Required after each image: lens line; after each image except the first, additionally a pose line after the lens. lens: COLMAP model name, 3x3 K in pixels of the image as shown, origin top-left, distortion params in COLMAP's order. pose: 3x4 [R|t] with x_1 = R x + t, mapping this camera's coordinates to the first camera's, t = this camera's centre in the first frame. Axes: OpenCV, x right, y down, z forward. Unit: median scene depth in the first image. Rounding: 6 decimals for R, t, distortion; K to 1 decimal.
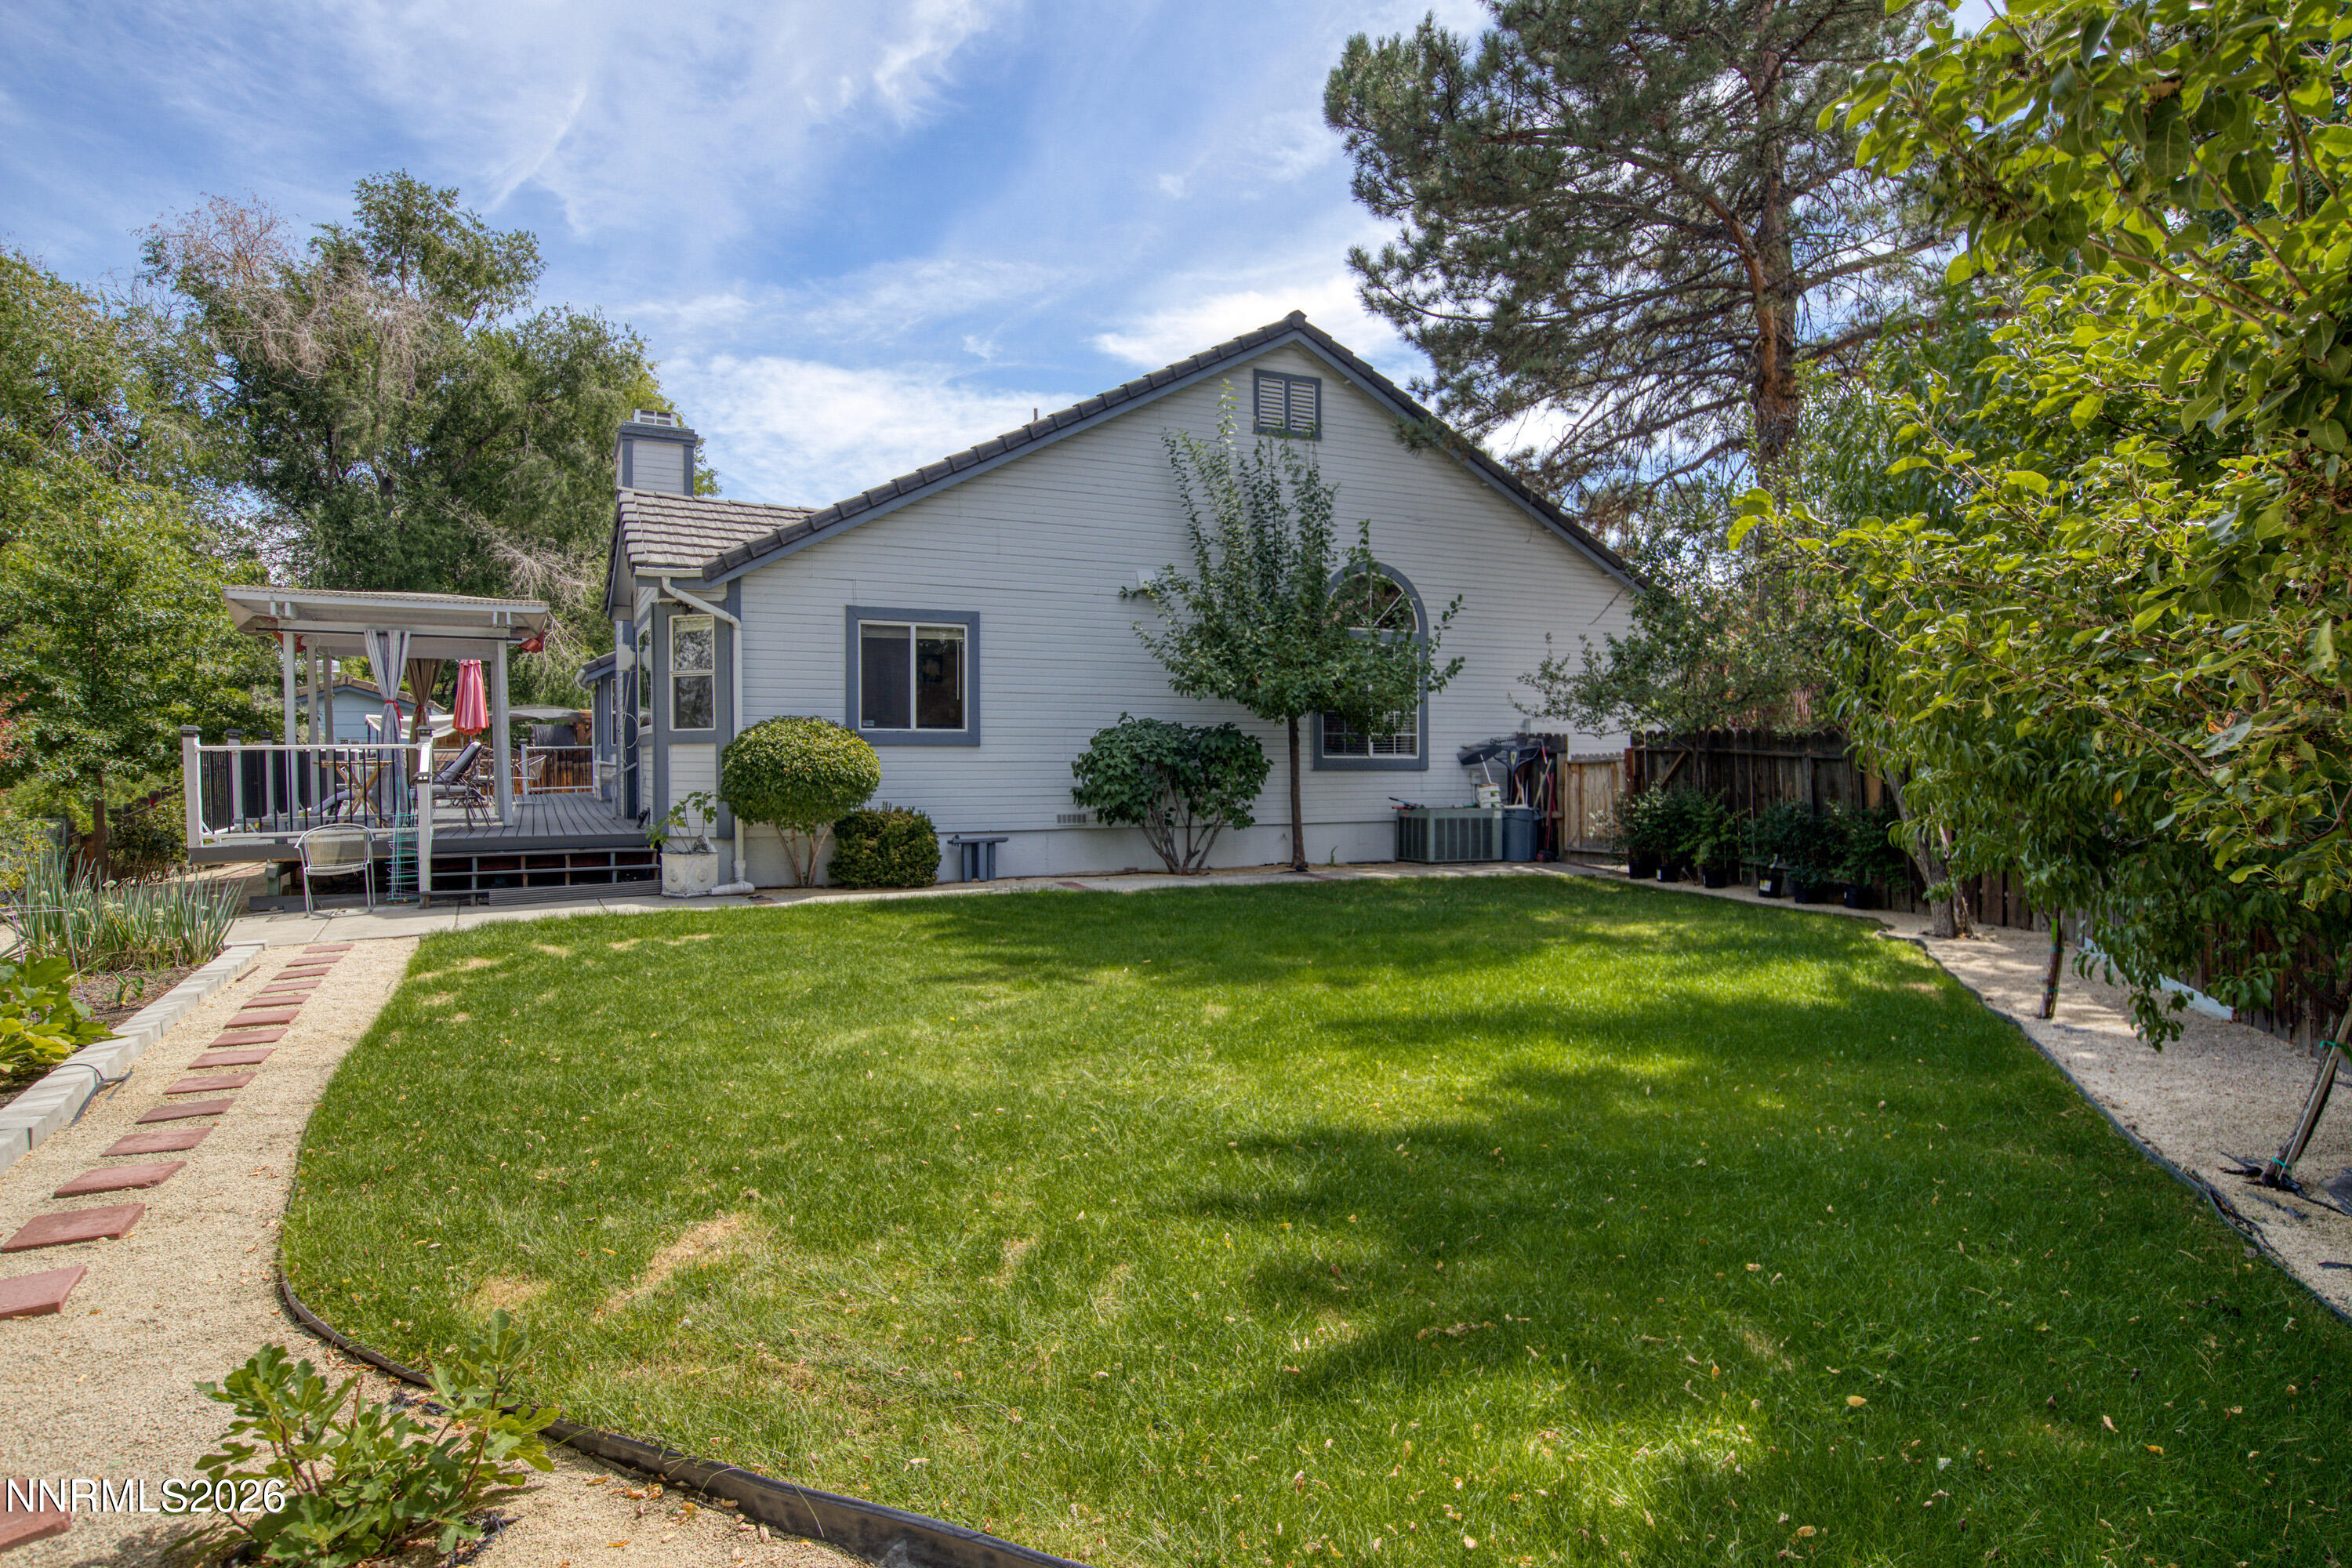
lens RADIAL K [[1313.7, 0, 1222.5], [0, 1313.7, 762.7], [0, 0, 1]] dist [-0.002566, 0.002906]
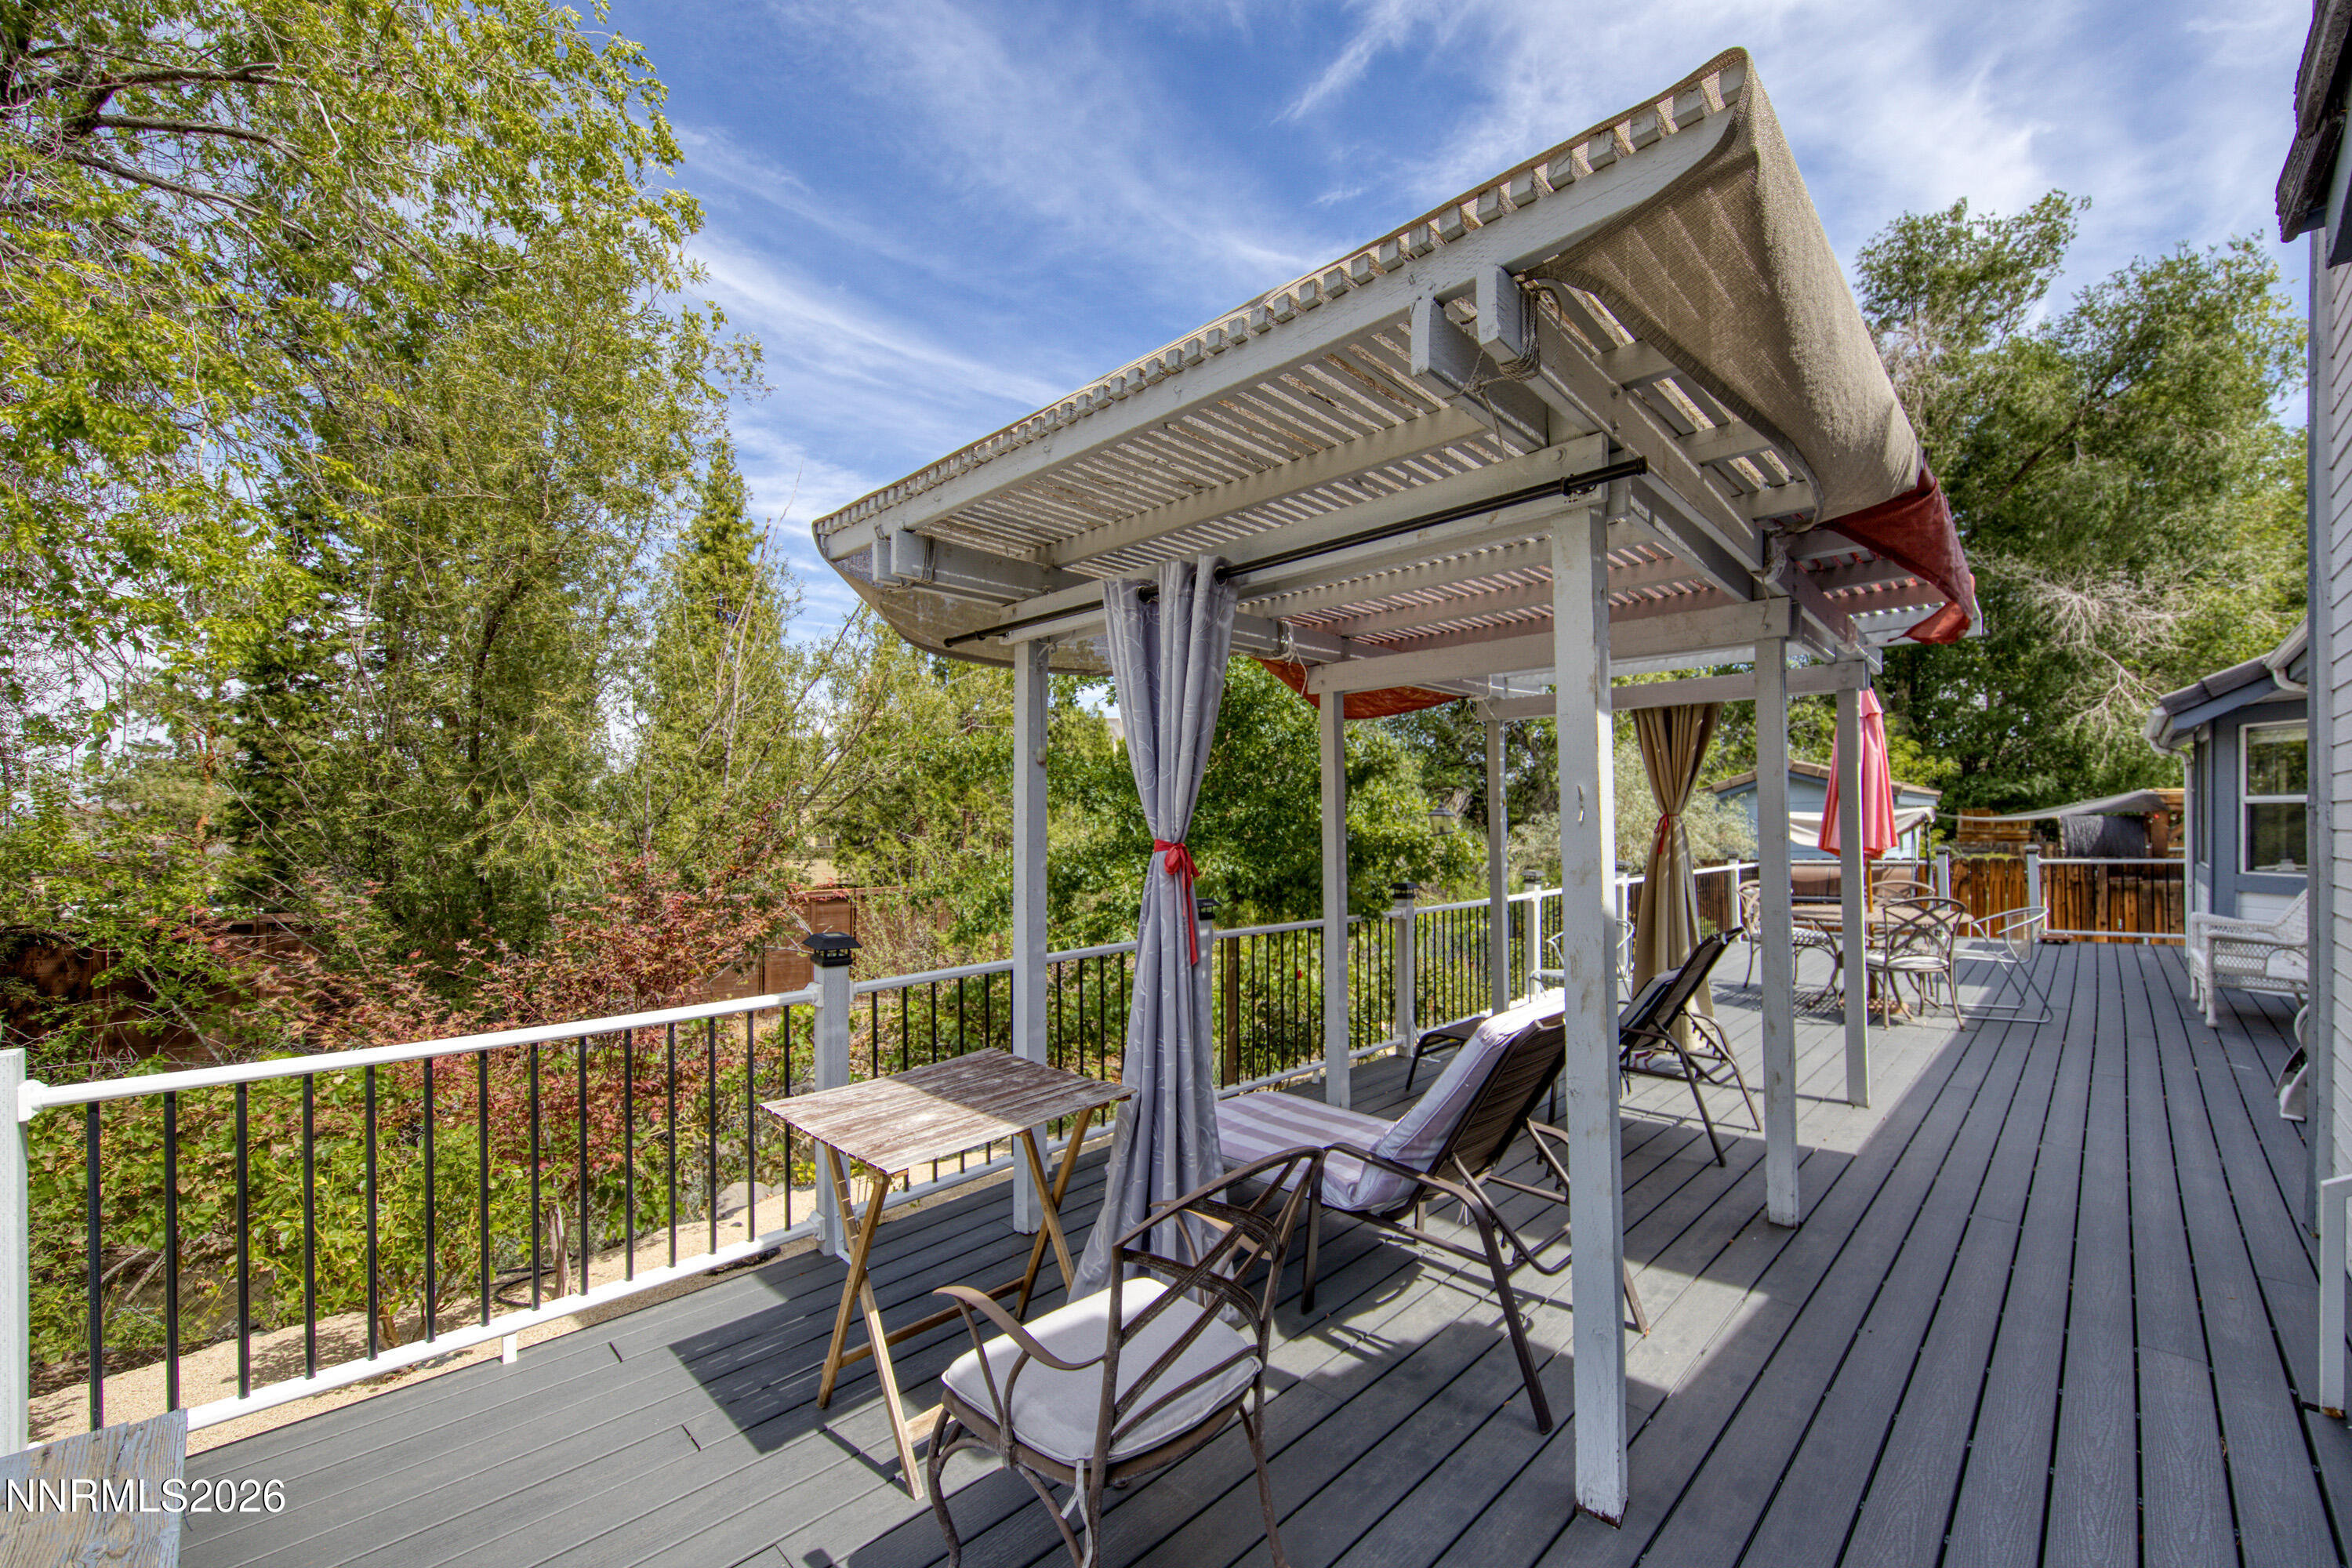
lens RADIAL K [[908.9, 0, 1155.9], [0, 908.9, 809.1], [0, 0, 1]] dist [-0.012571, 0.000455]
pose [[0.263351, -0.010242, -0.964646, -0.424344], [-0.006452, 0.999903, -0.012378, -0.042144], [0.964679, 0.009484, 0.263259, 0.886396]]
